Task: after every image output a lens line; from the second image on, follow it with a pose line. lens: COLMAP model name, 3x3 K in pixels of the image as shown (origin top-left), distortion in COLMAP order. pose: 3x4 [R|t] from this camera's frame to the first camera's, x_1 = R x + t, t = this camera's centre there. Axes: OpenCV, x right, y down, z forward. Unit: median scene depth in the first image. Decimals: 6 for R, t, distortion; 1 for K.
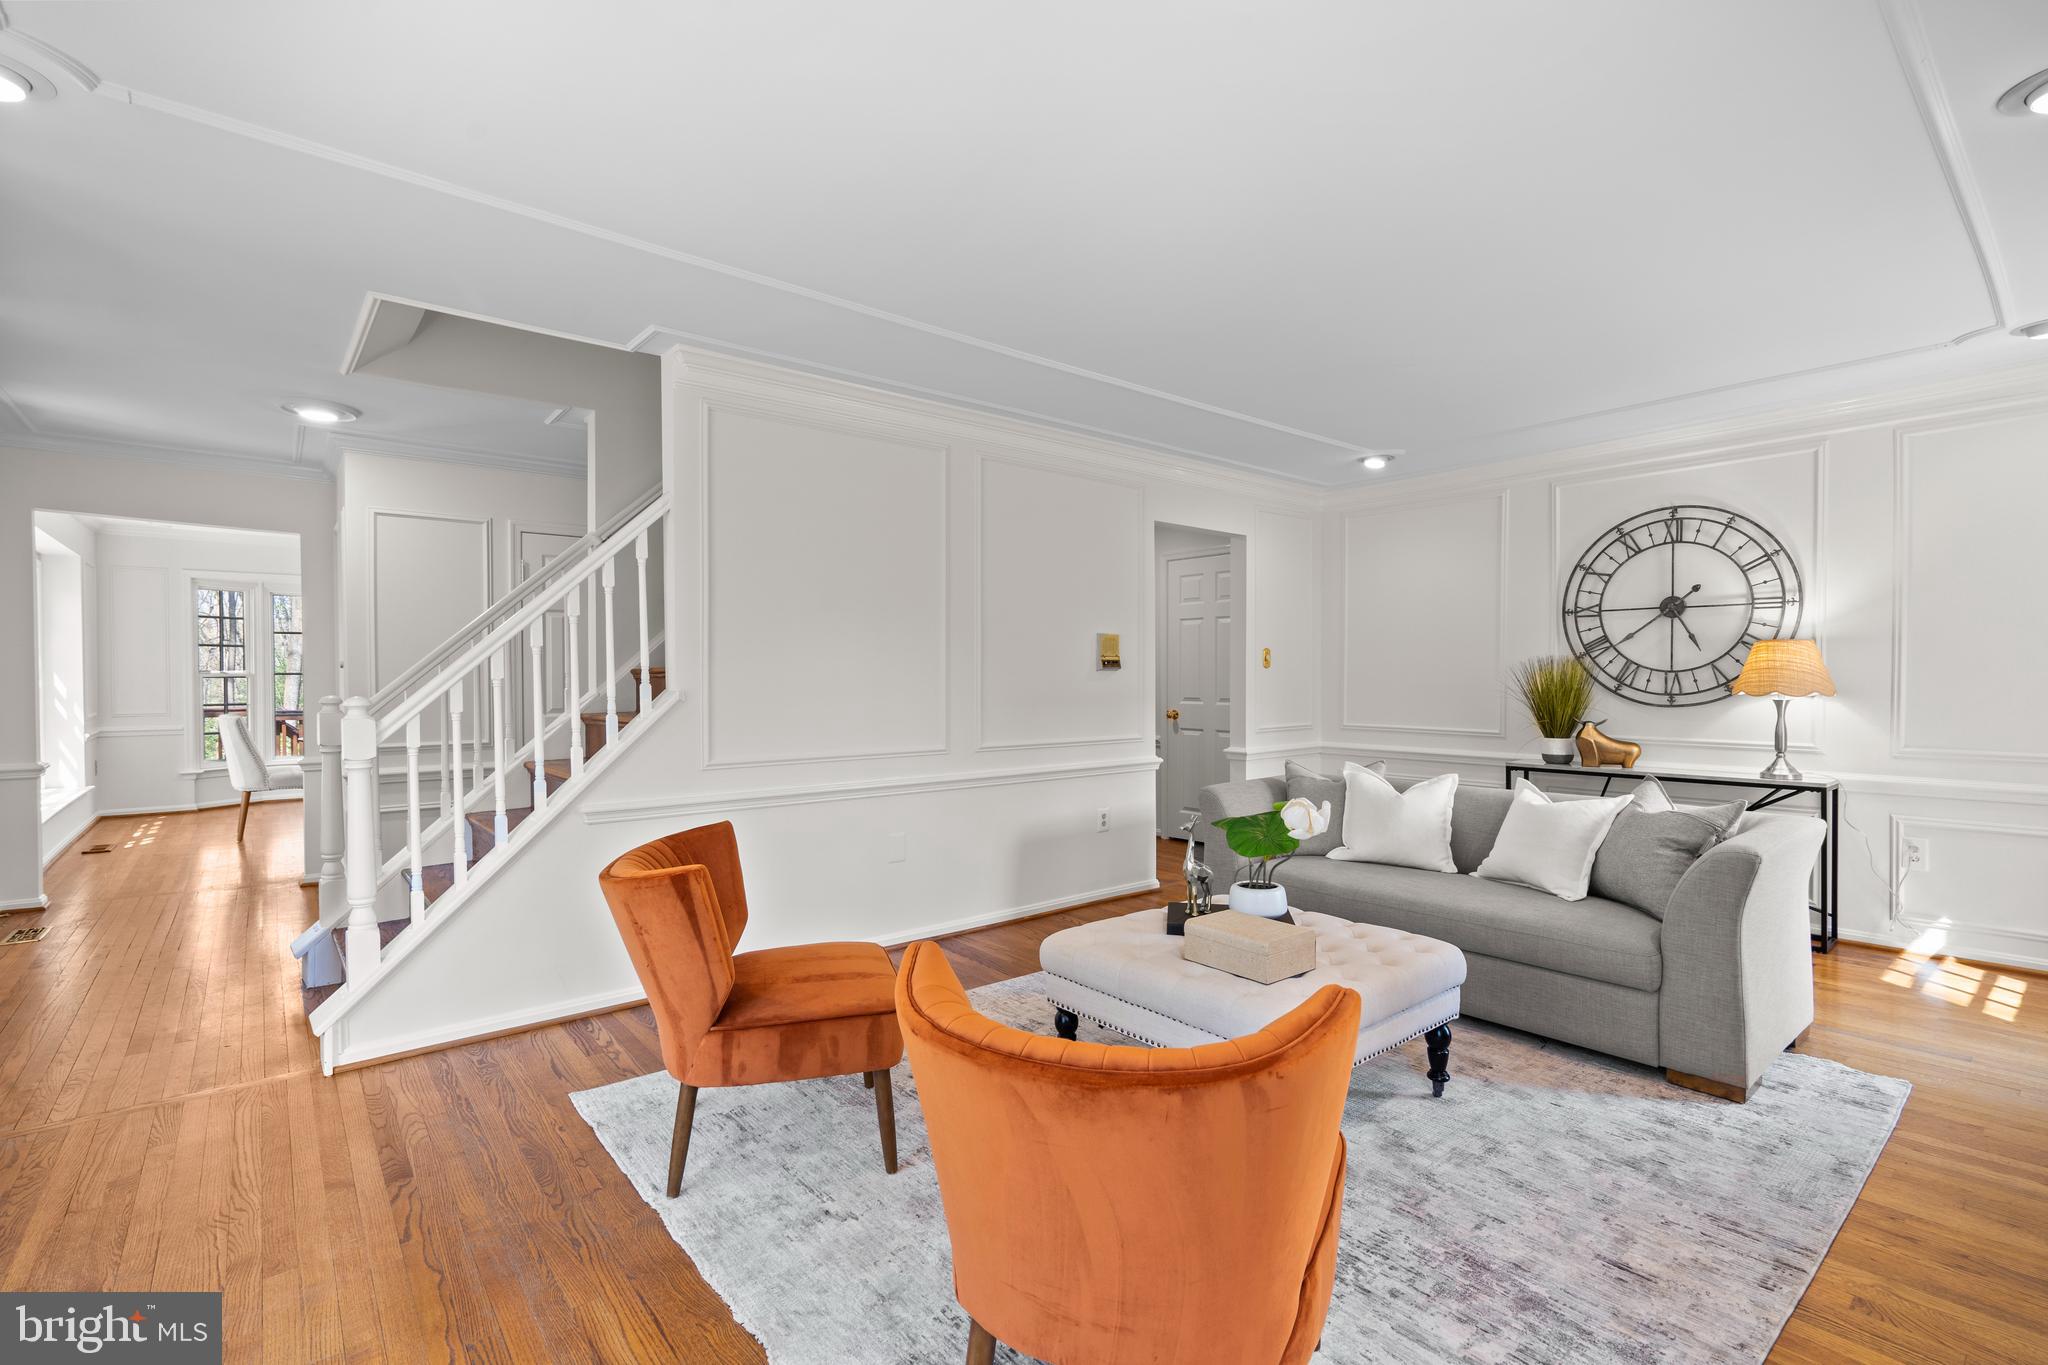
lens RADIAL K [[932.1, 0, 1009.7], [0, 932.1, 683.6], [0, 0, 1]] dist [0.001861, -0.001158]
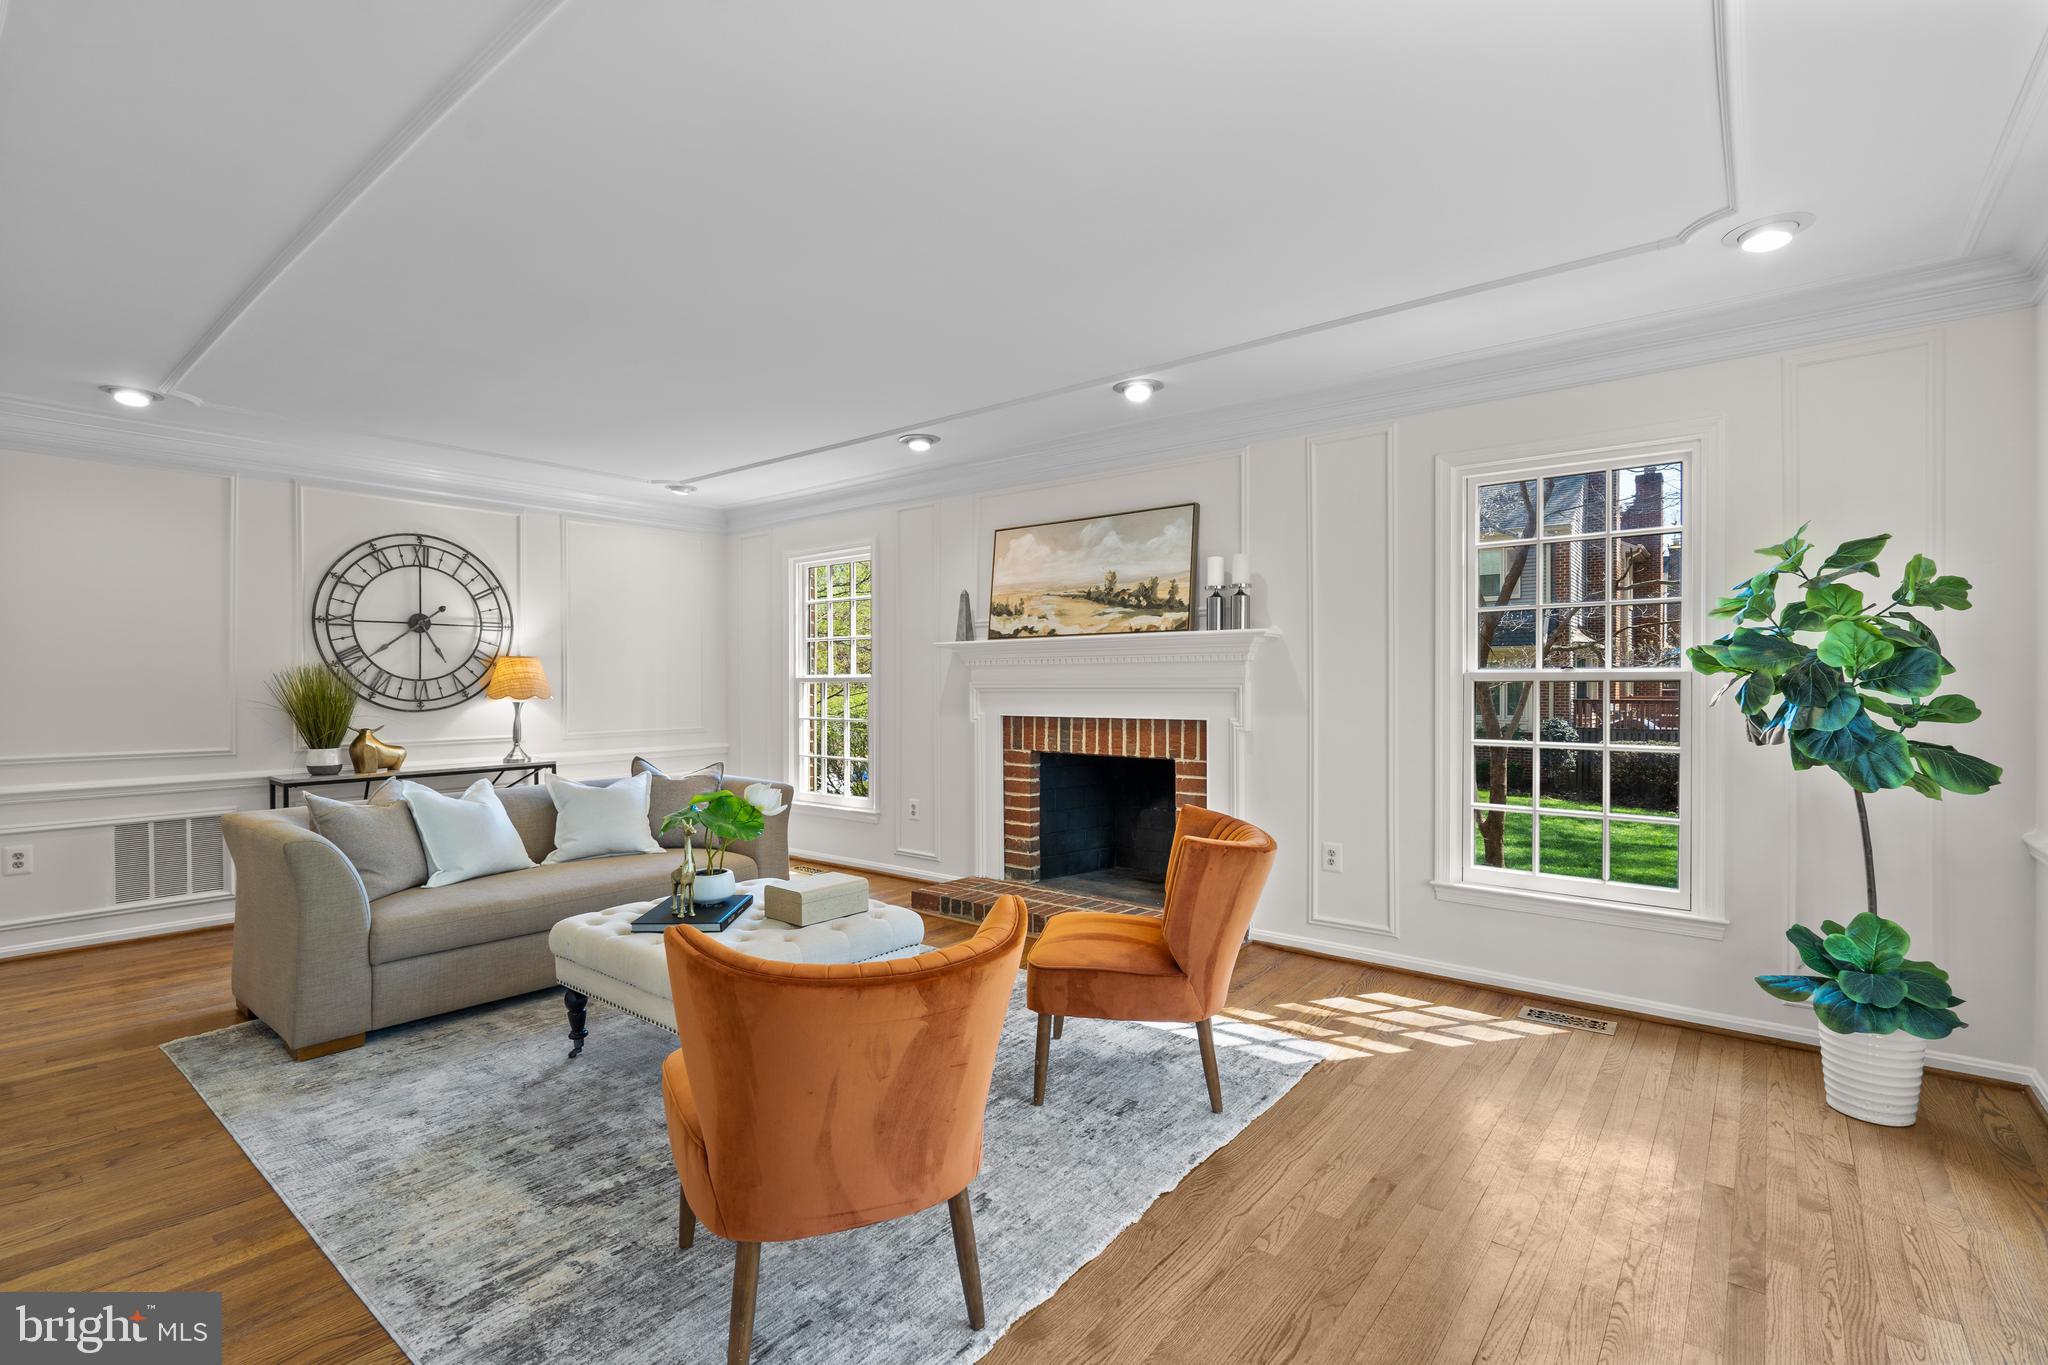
lens RADIAL K [[932.1, 0, 1008.5], [0, 932.1, 688.2], [0, 0, 1]] dist [0.001861, -0.001158]
pose [[-0.193013, -0.005893, 0.981179, -0.532495], [0.009568, 0.999923, 0.007888, -0.005494], [-0.981150, 0.010910, -0.192941, 0.516550]]
